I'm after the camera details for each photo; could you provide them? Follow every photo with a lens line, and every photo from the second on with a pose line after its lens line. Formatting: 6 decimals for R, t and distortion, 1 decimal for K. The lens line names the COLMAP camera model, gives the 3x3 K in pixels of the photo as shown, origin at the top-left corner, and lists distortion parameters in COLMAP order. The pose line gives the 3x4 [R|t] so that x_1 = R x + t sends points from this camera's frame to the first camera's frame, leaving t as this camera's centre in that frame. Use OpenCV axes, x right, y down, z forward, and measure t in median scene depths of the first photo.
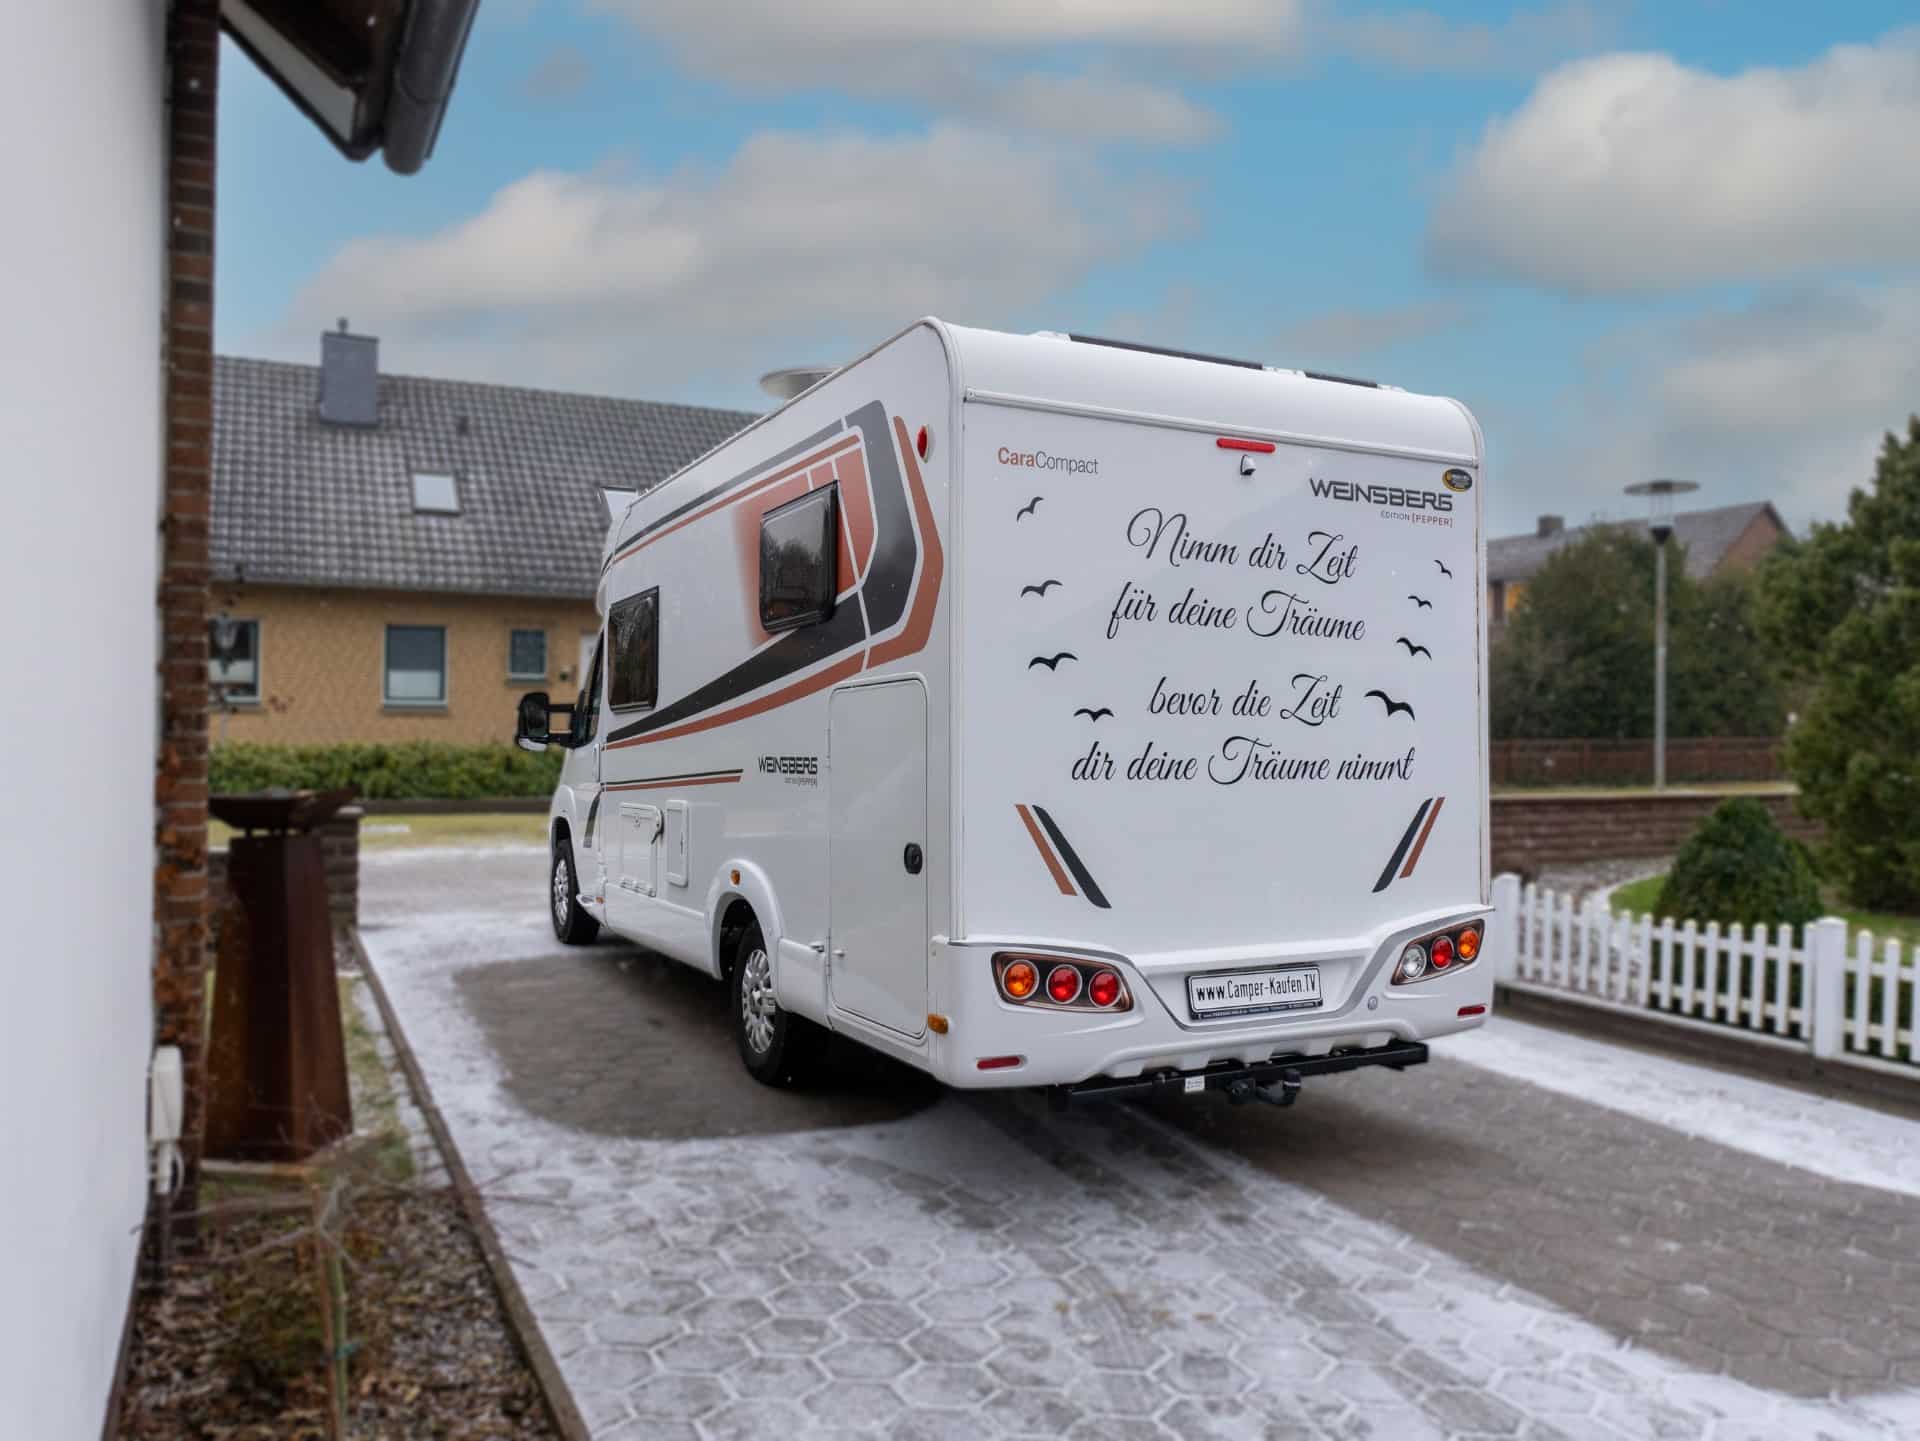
lens RADIAL K [[1449.5, 0, 974.8], [0, 1449.5, 714.8], [0, 0, 1]] dist [-0.010863, -0.011592]
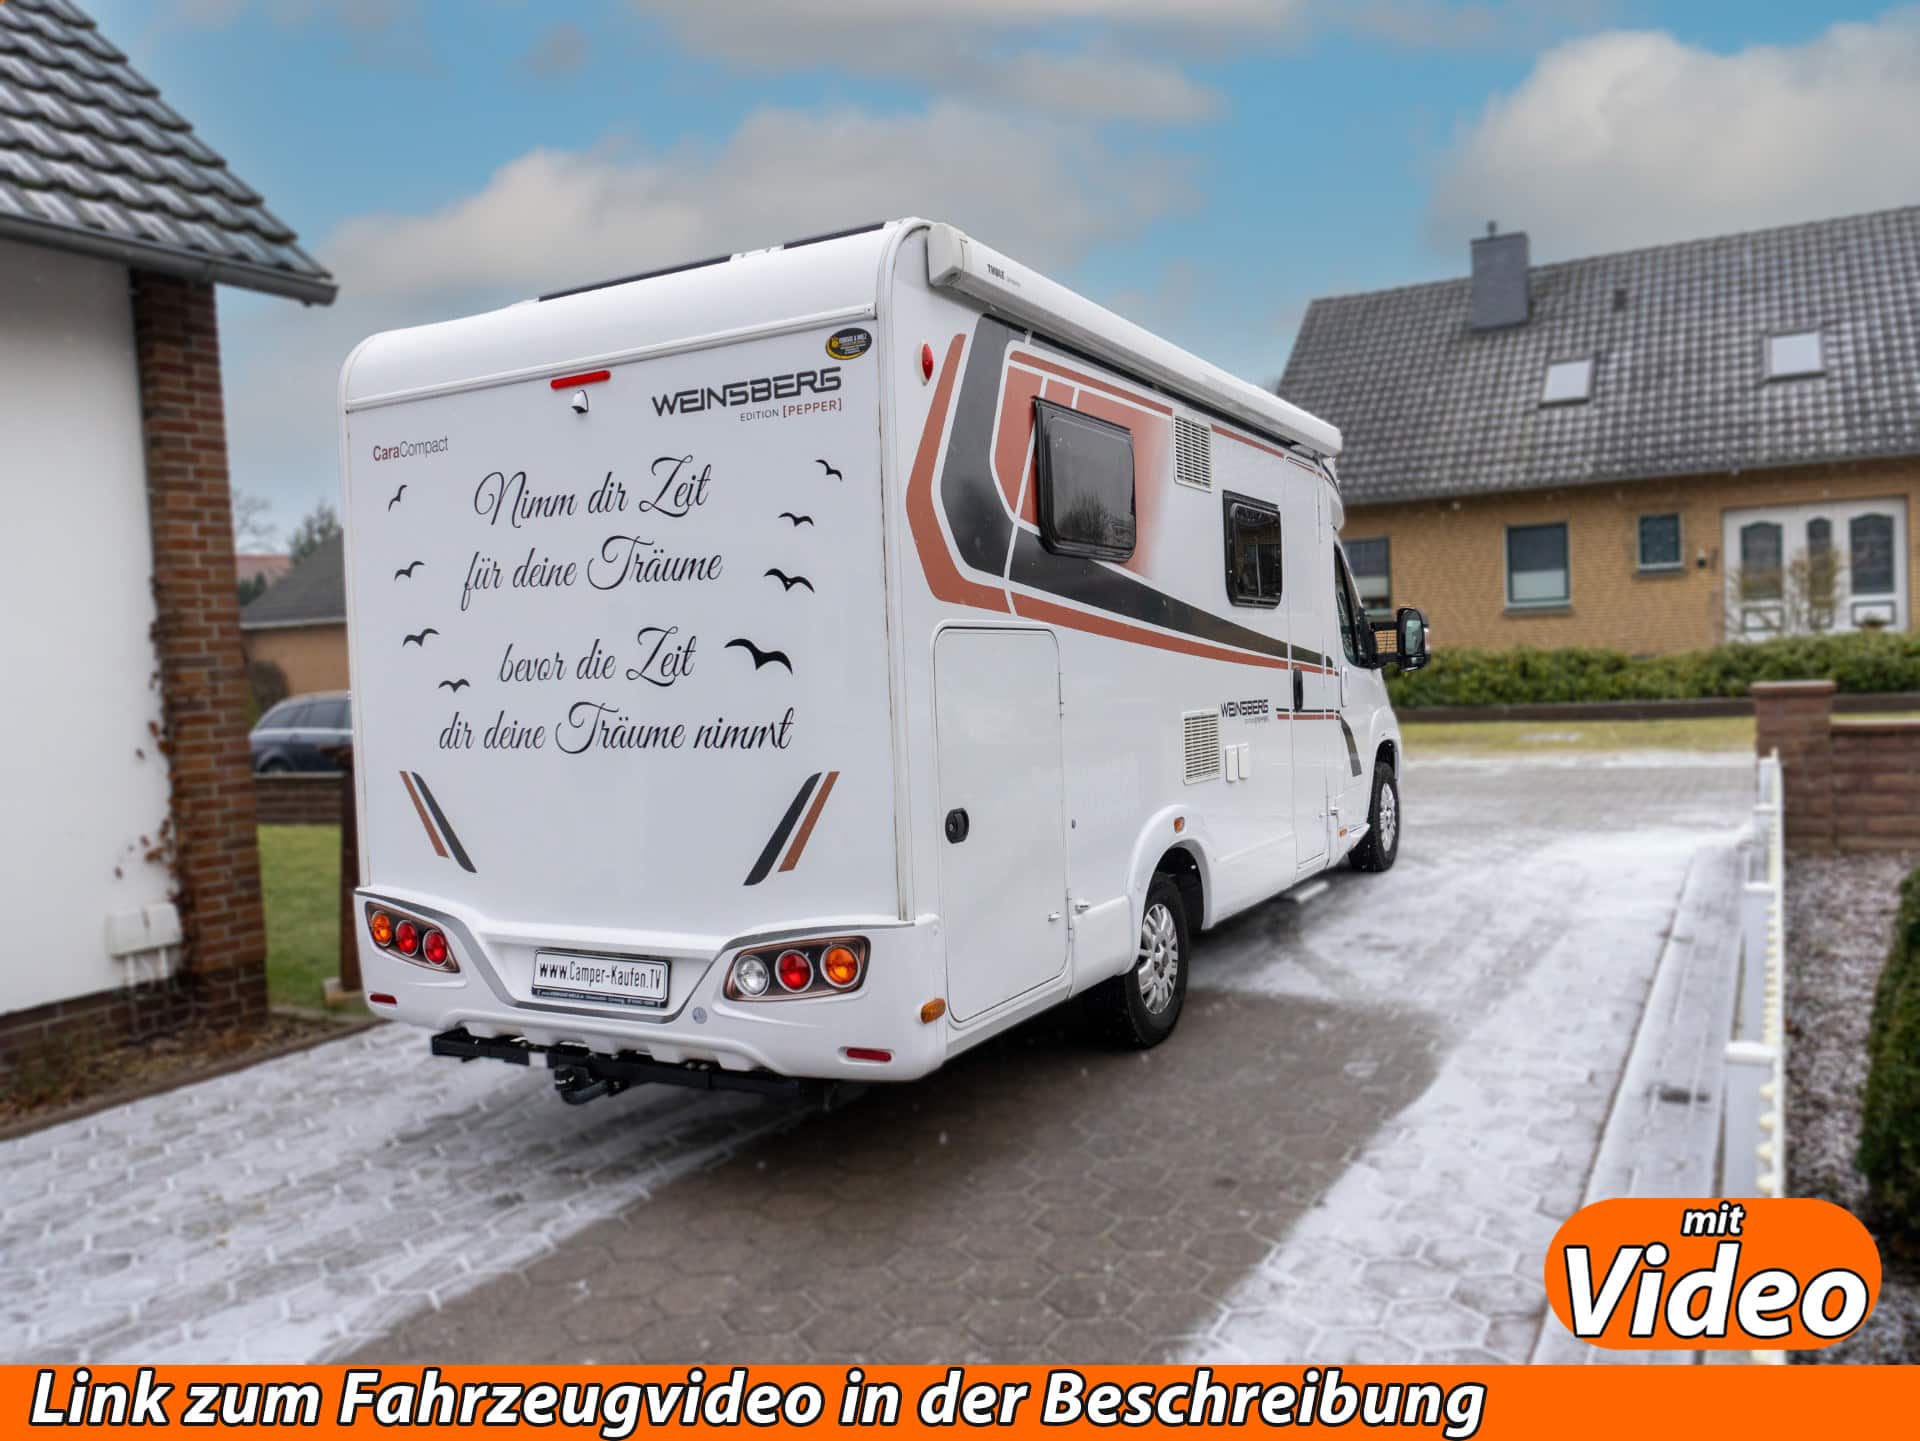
lens RADIAL K [[1449.5, 0, 974.8], [0, 1449.5, 714.8], [0, 0, 1]] dist [-0.010863, -0.011592]
pose [[0.553381, 0.003026, -0.832923, 1.039890], [0.061217, 0.997141, 0.044293, -0.002320], [0.830676, -0.075500, 0.551613, 0.667098]]
